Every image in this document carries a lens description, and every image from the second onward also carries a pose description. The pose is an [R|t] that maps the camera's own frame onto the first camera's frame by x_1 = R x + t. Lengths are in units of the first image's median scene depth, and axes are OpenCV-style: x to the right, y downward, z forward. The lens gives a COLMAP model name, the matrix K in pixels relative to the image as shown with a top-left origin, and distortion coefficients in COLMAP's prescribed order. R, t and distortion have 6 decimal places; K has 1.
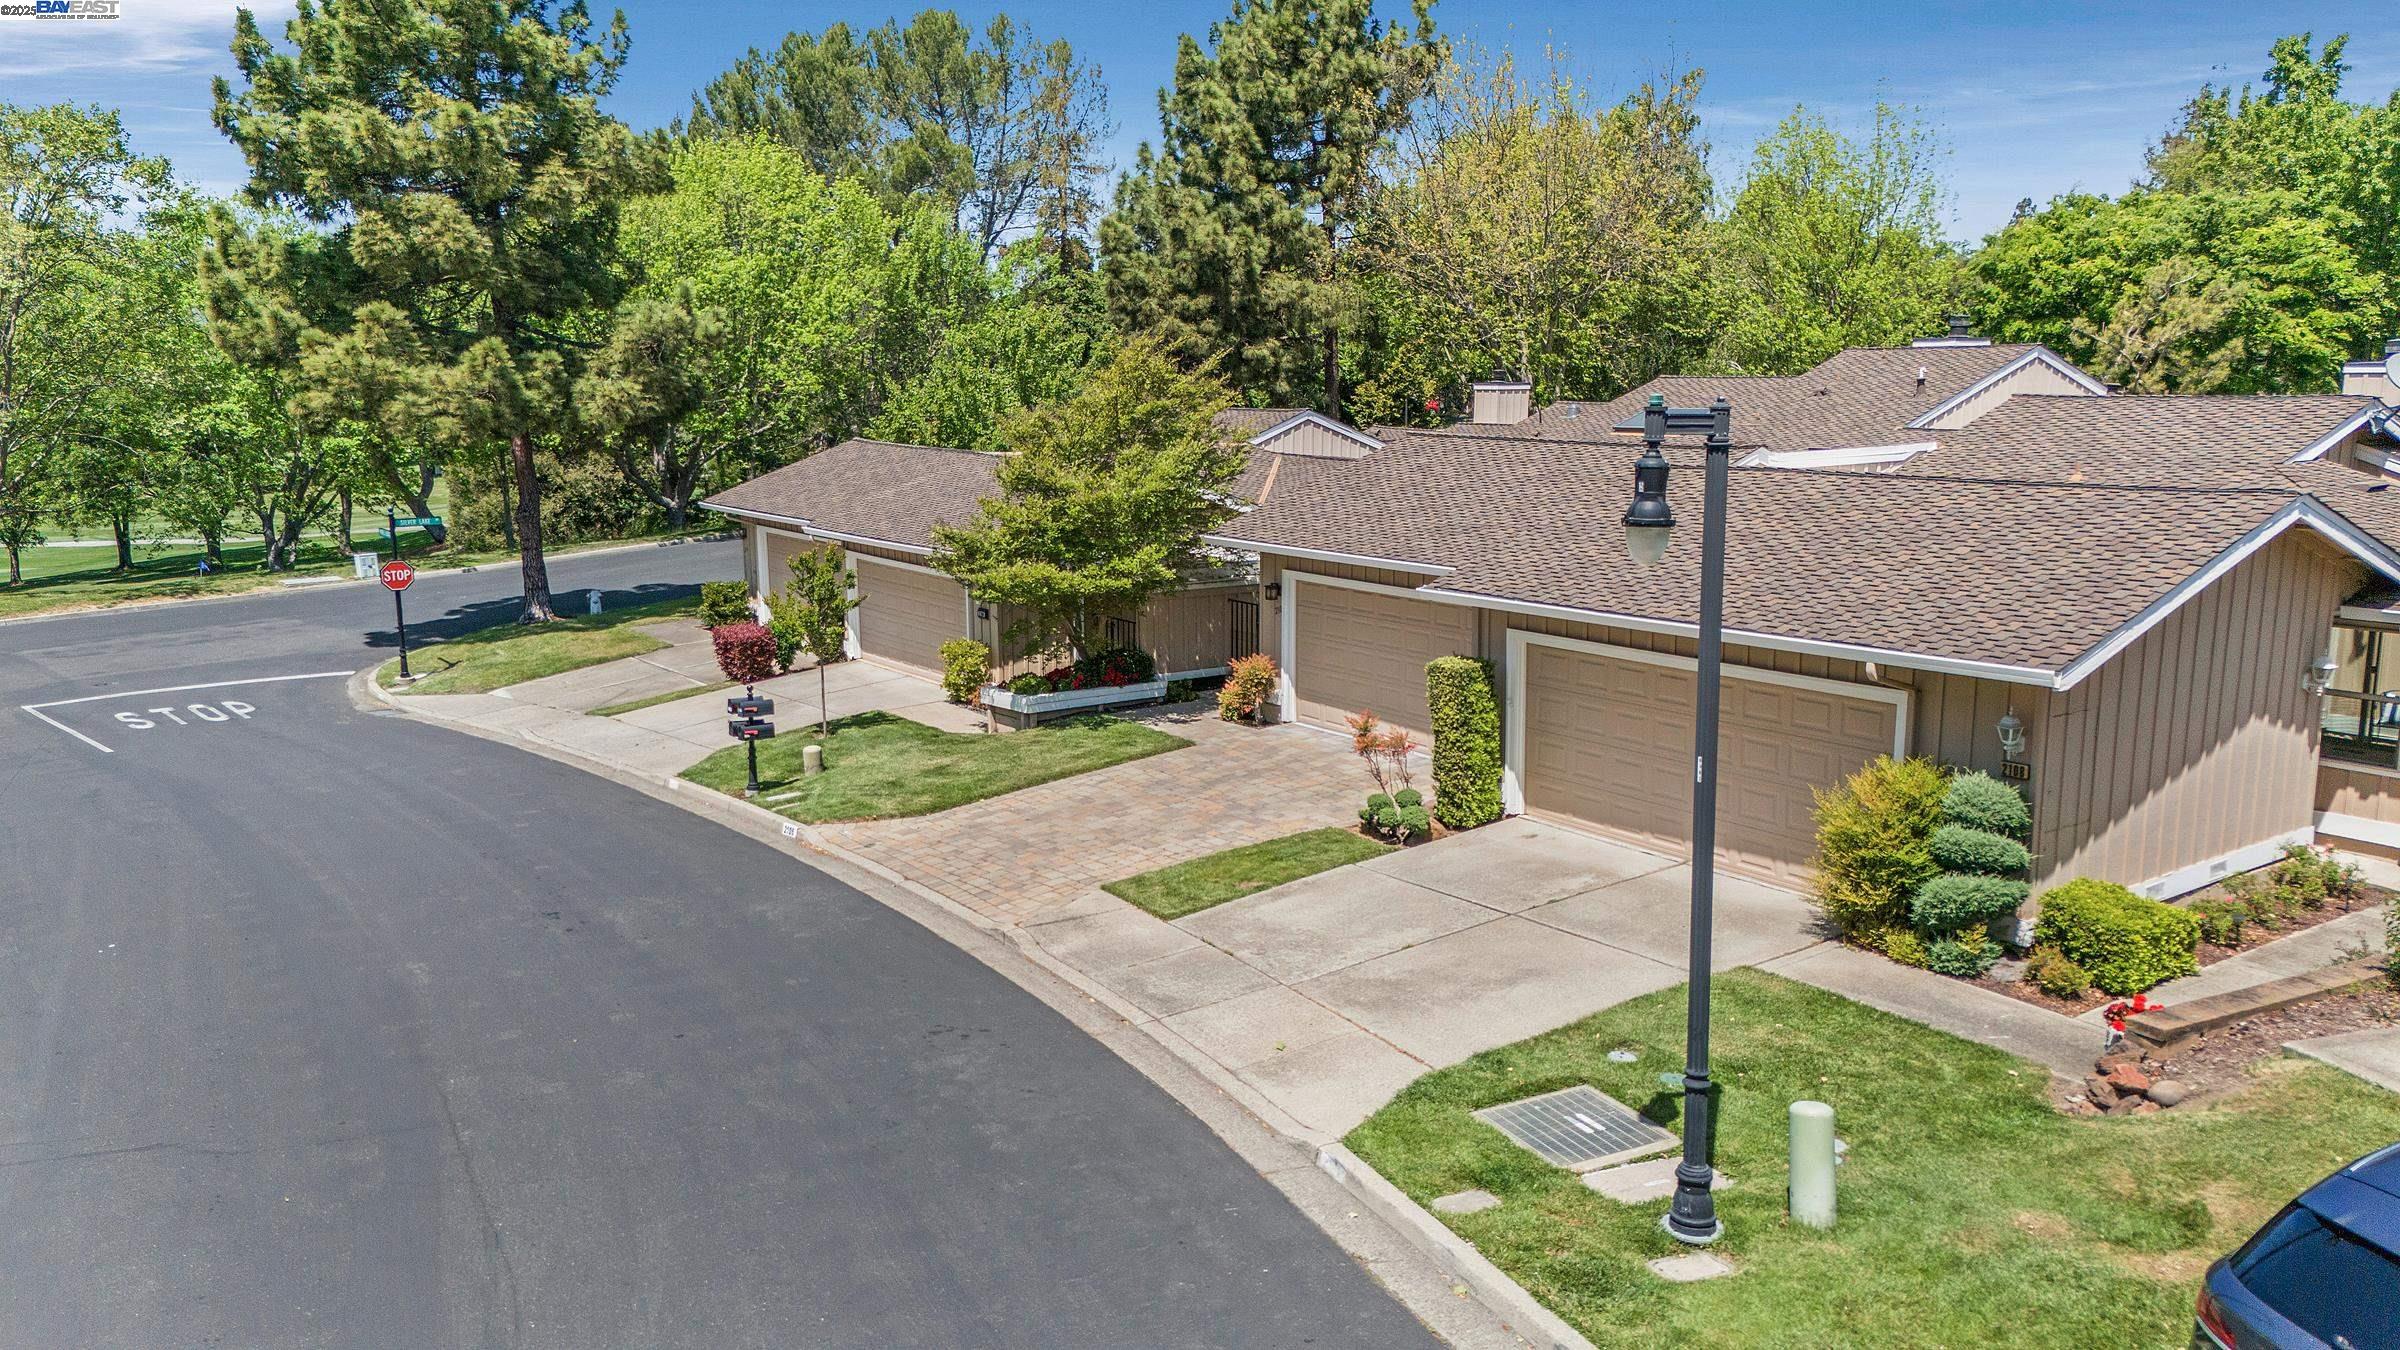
lens RADIAL K [[1741.9, 0, 1211.6], [0, 1741.9, 662.9], [0, 0, 1]] dist [0.124831, -0.088256]
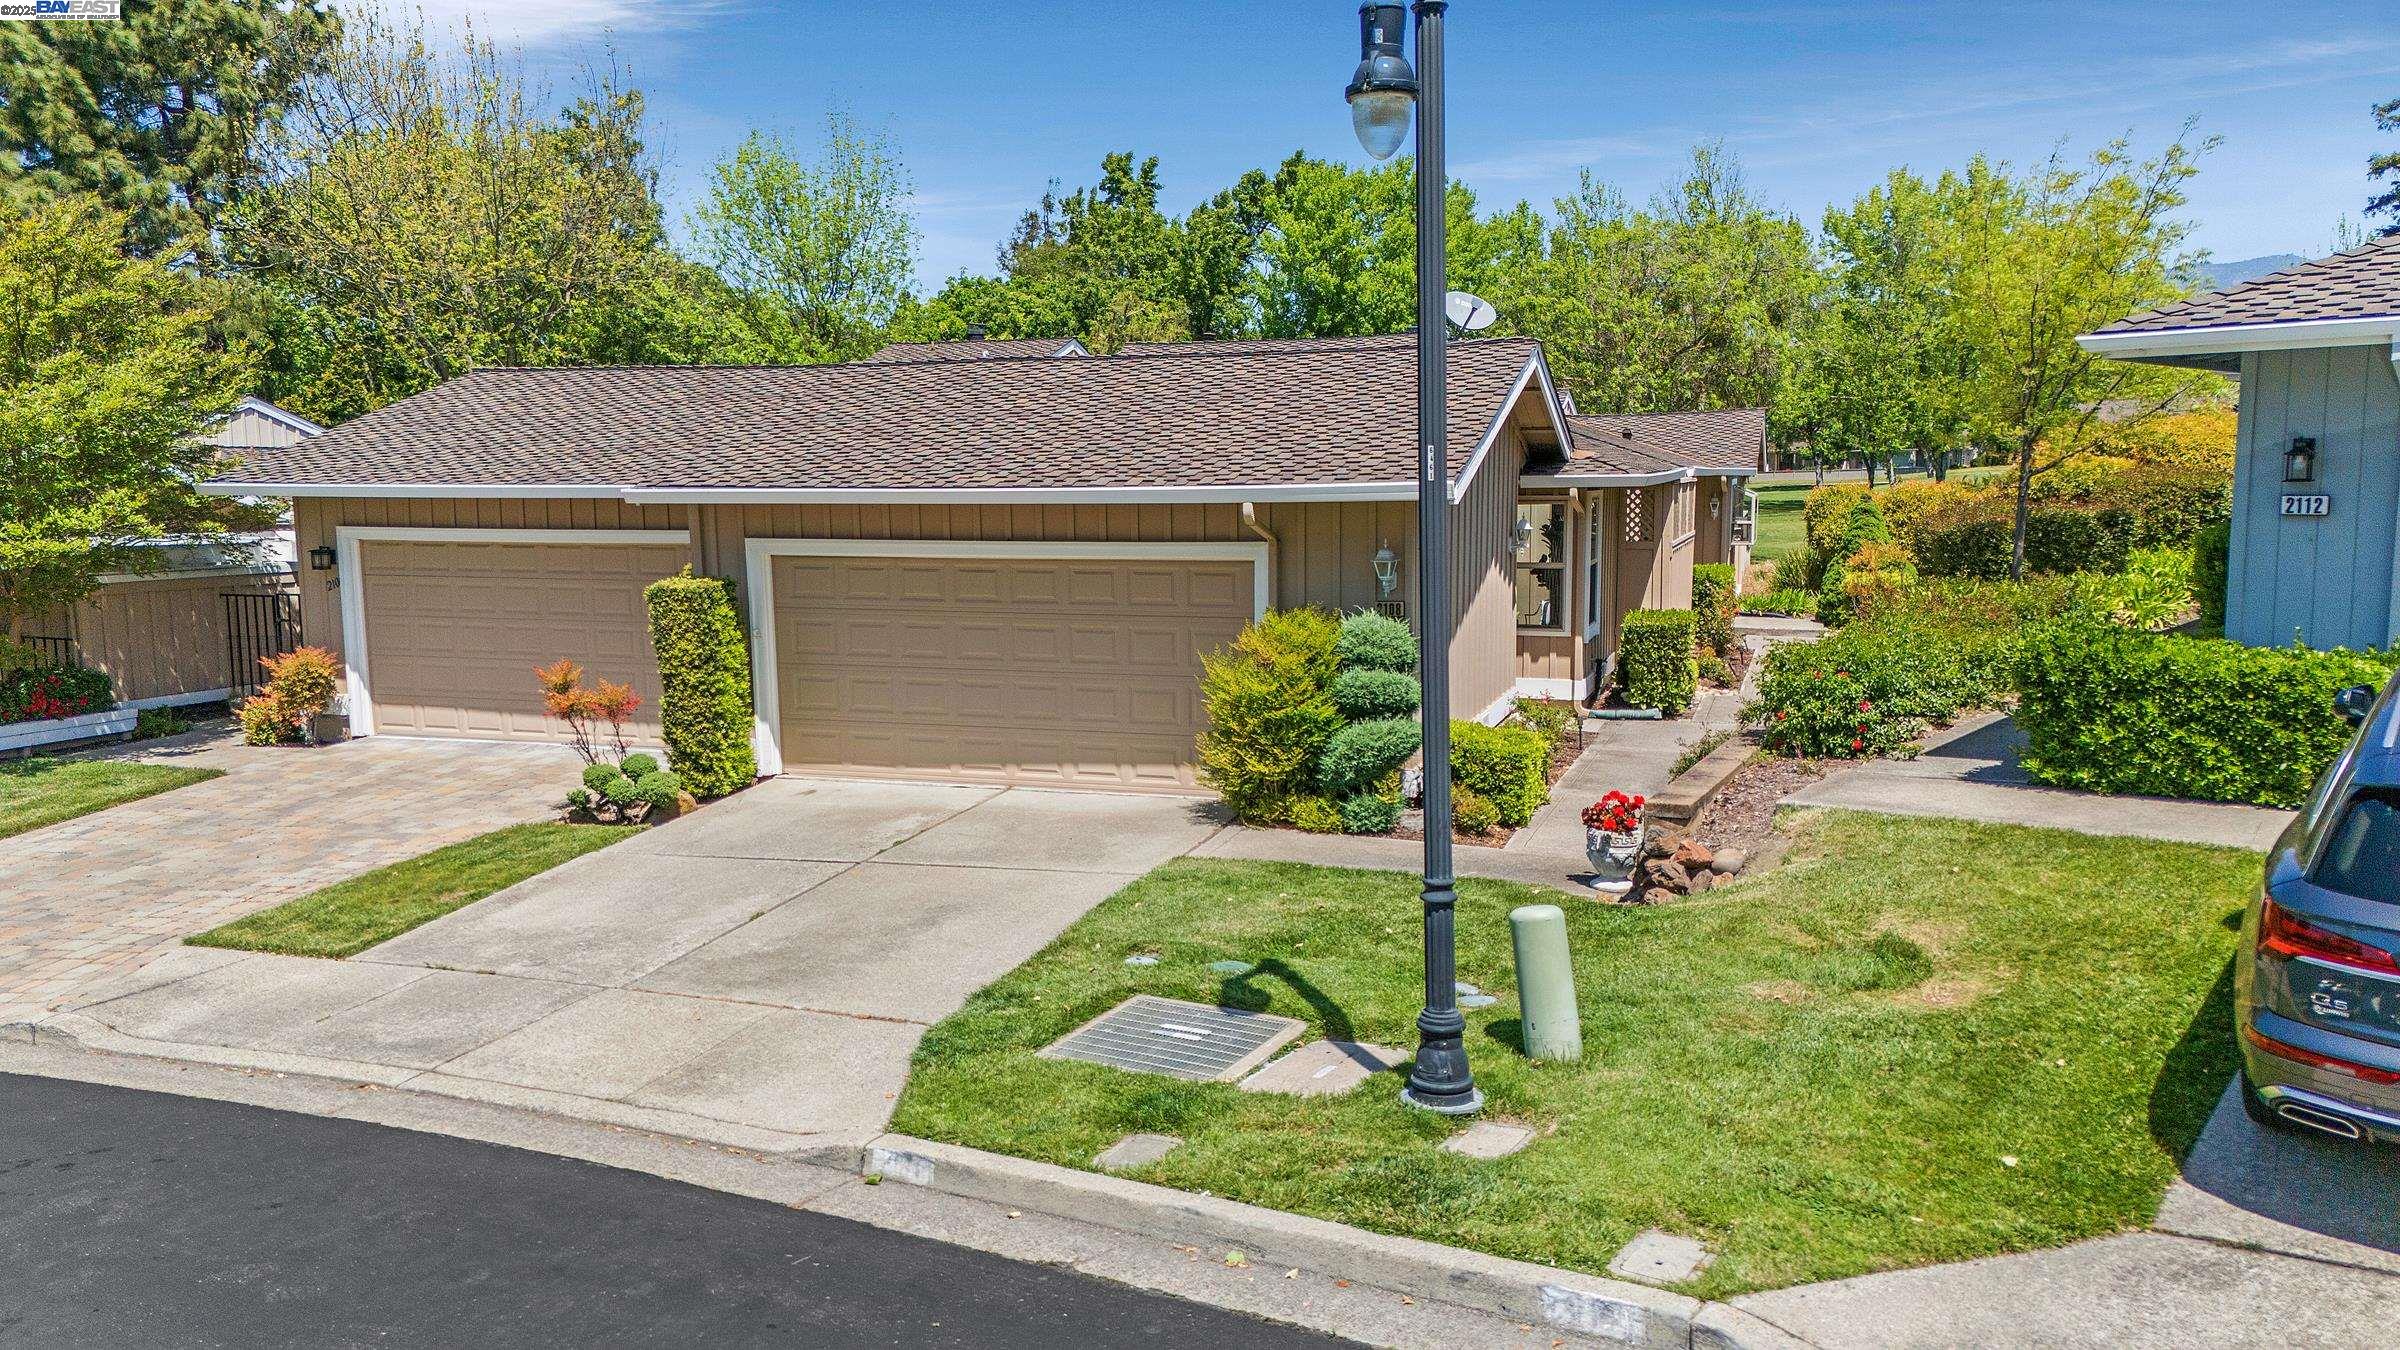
lens RADIAL K [[1741.9, 0, 1211.6], [0, 1741.9, 662.9], [0, 0, 1]] dist [0.124831, -0.088256]
pose [[0.820460, -0.072225, 0.567124, -0.112966], [0.104398, 0.994236, -0.024414, 0.077405], [-0.562092, 0.079237, 0.823271, 0.230469]]
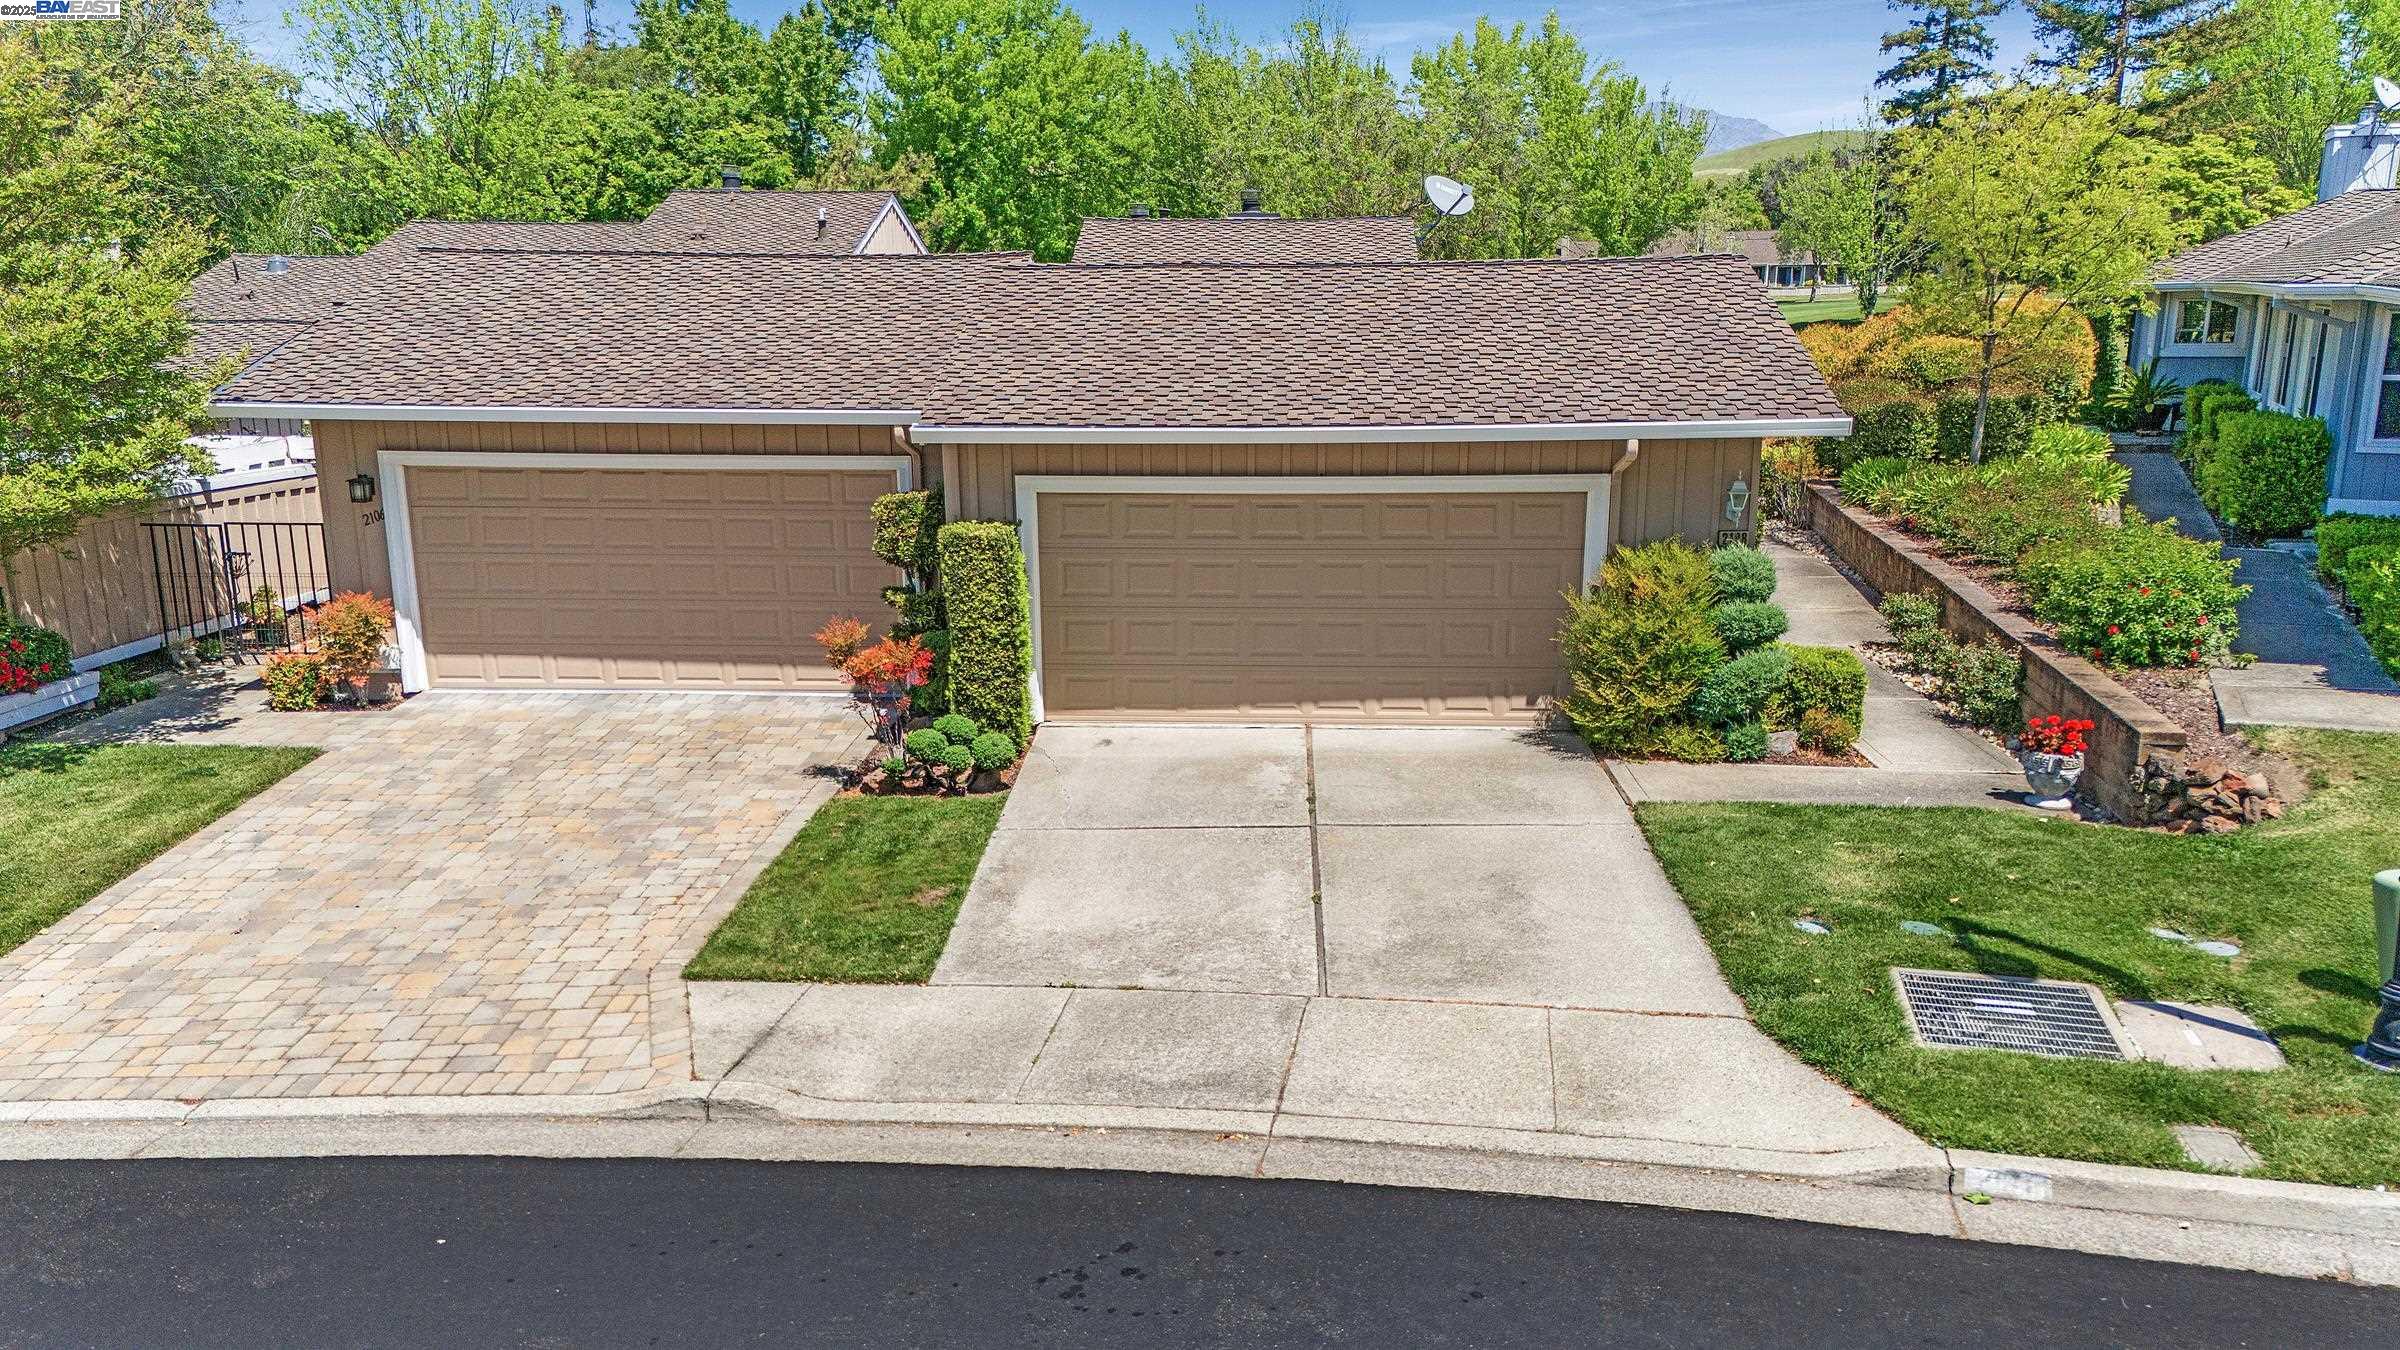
lens RADIAL K [[1741.9, 0, 1211.6], [0, 1741.9, 662.9], [0, 0, 1]] dist [0.124831, -0.088256]
pose [[0.628950, -0.166715, 0.759360, -0.349938], [0.133451, 0.985391, 0.105806, -0.008936], [-0.765906, 0.034791, 0.642010, 0.466874]]
